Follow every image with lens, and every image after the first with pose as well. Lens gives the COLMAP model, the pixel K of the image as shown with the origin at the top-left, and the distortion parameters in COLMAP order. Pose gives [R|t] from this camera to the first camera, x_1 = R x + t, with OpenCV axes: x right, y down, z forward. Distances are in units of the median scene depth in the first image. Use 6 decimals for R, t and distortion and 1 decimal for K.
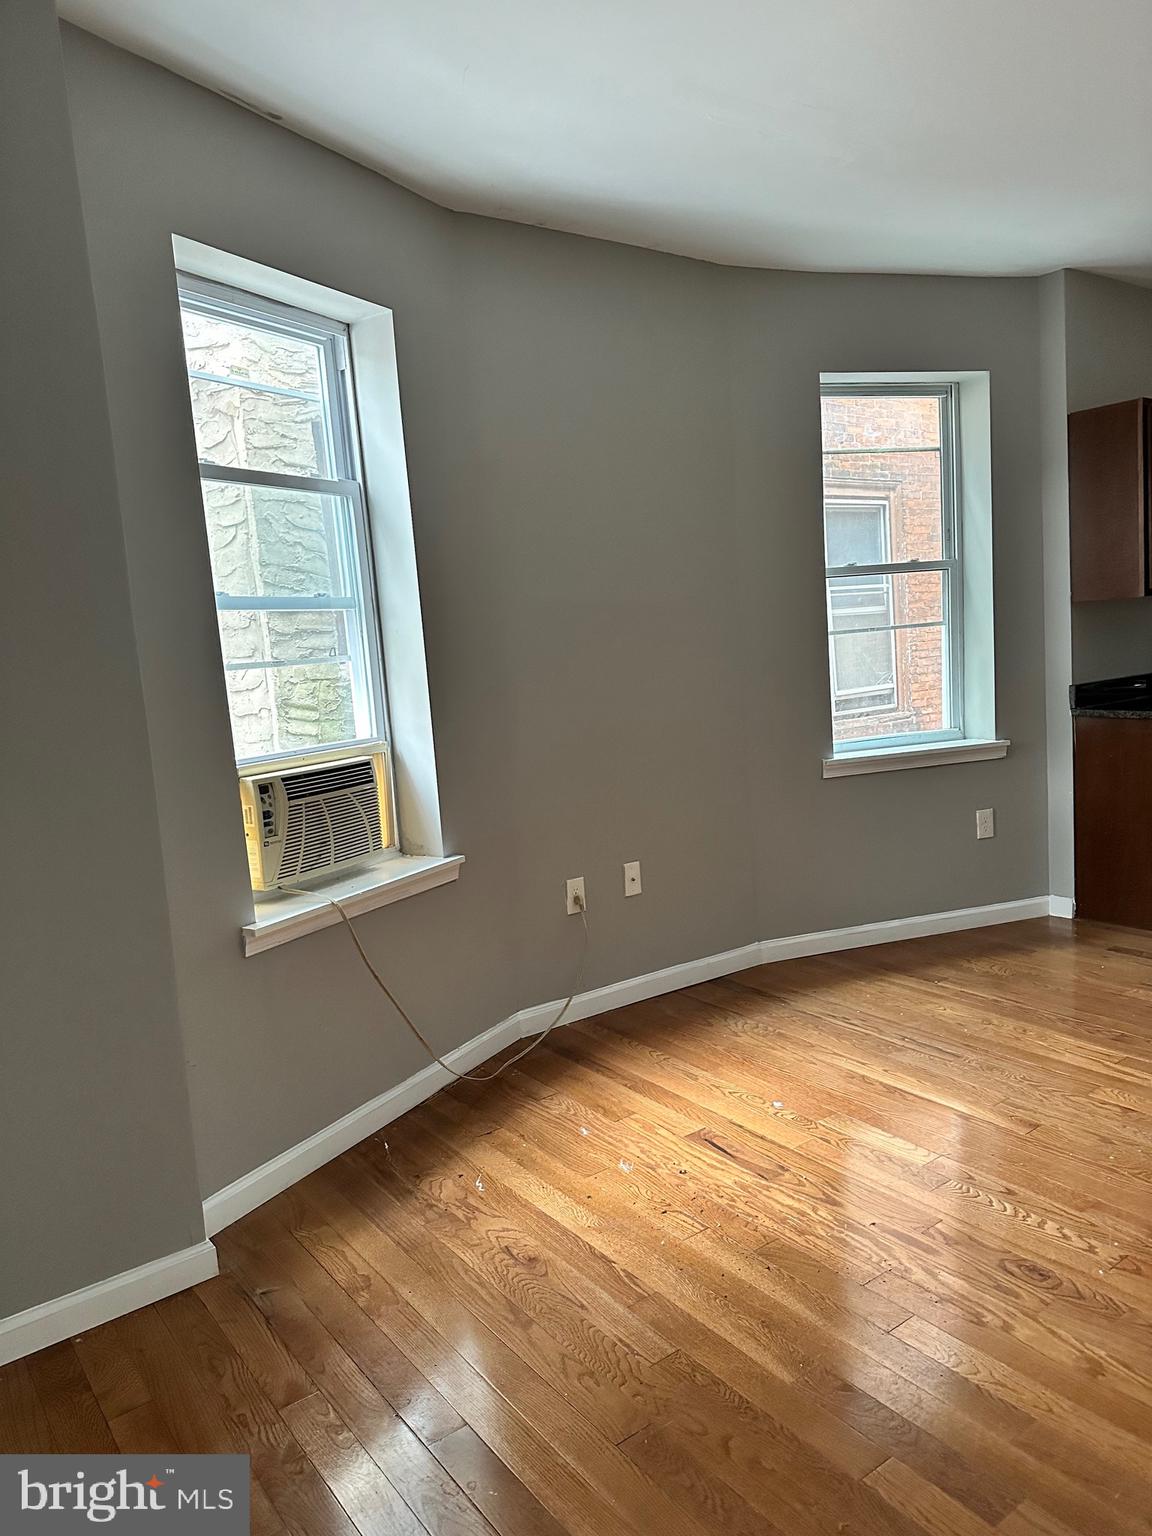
lens RADIAL K [[1080.0, 0, 579.3], [0, 1080.0, 759.6], [0, 0, 1]] dist [0.059084, -0.061926]
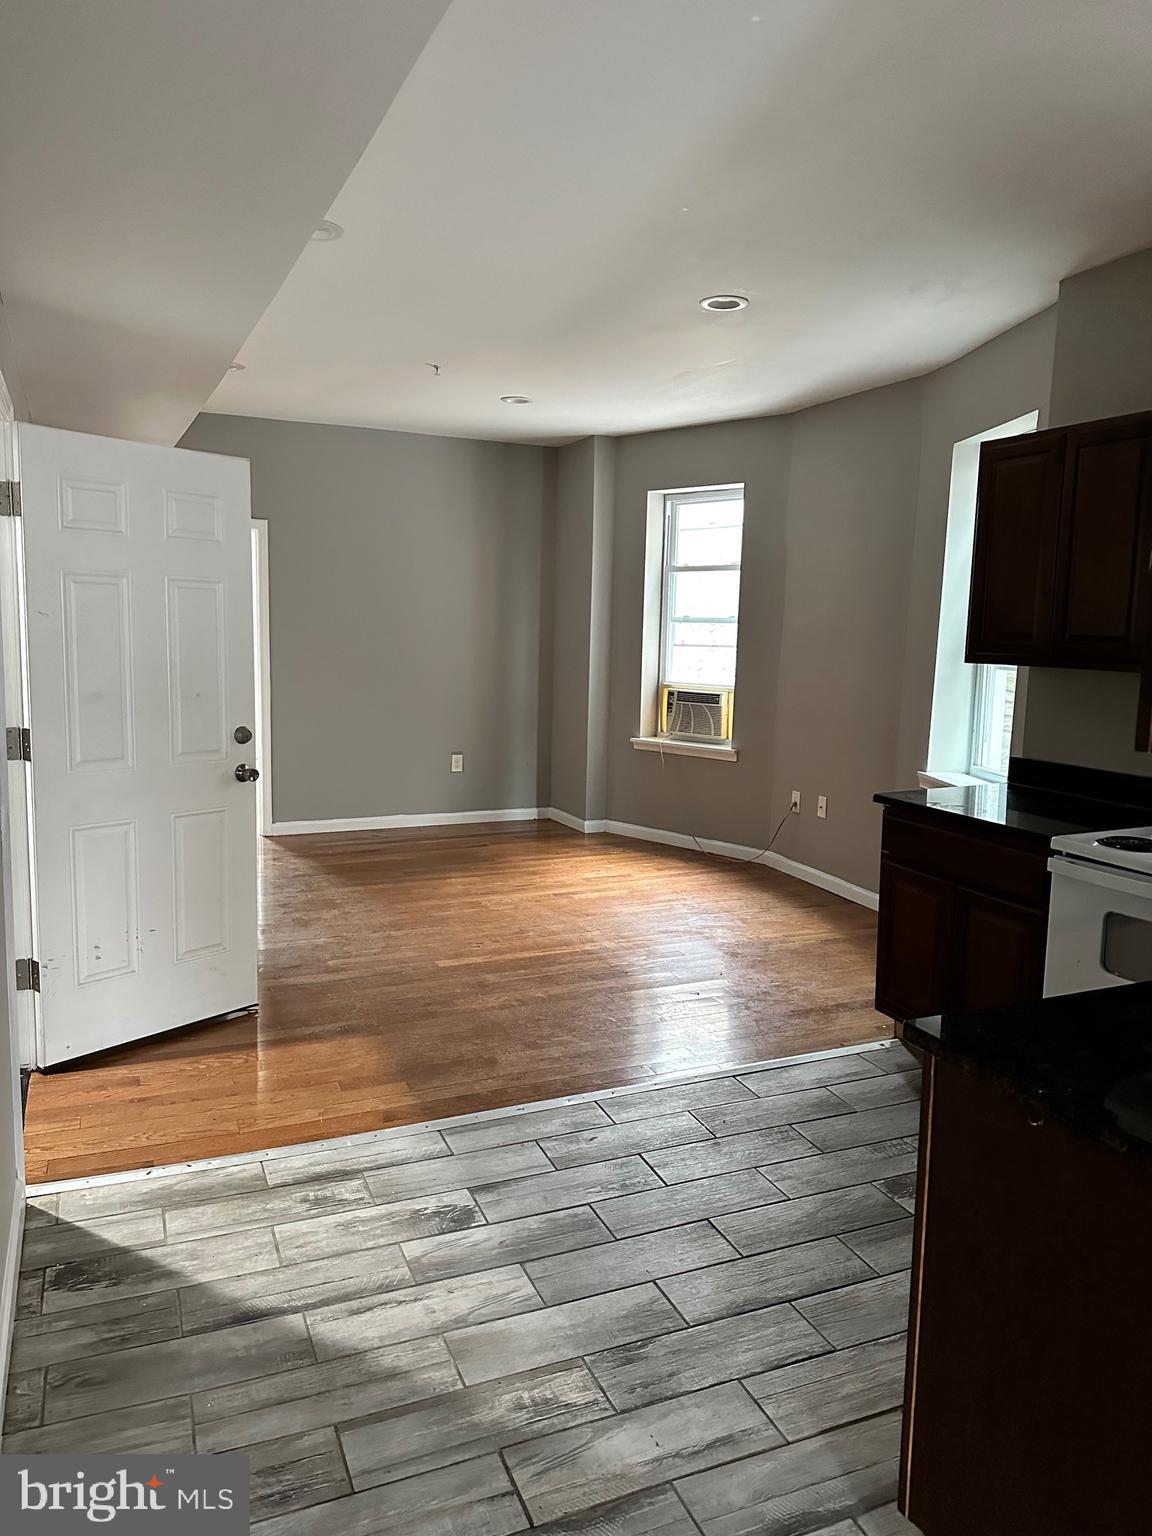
lens RADIAL K [[1080.0, 0, 579.3], [0, 1080.0, 759.6], [0, 0, 1]] dist [0.059084, -0.061926]
pose [[-0.232127, 0.185497, -0.954834, 1.786357], [-0.115006, 0.969527, 0.216310, -0.280703], [0.965863, 0.160023, -0.203721, 1.082269]]
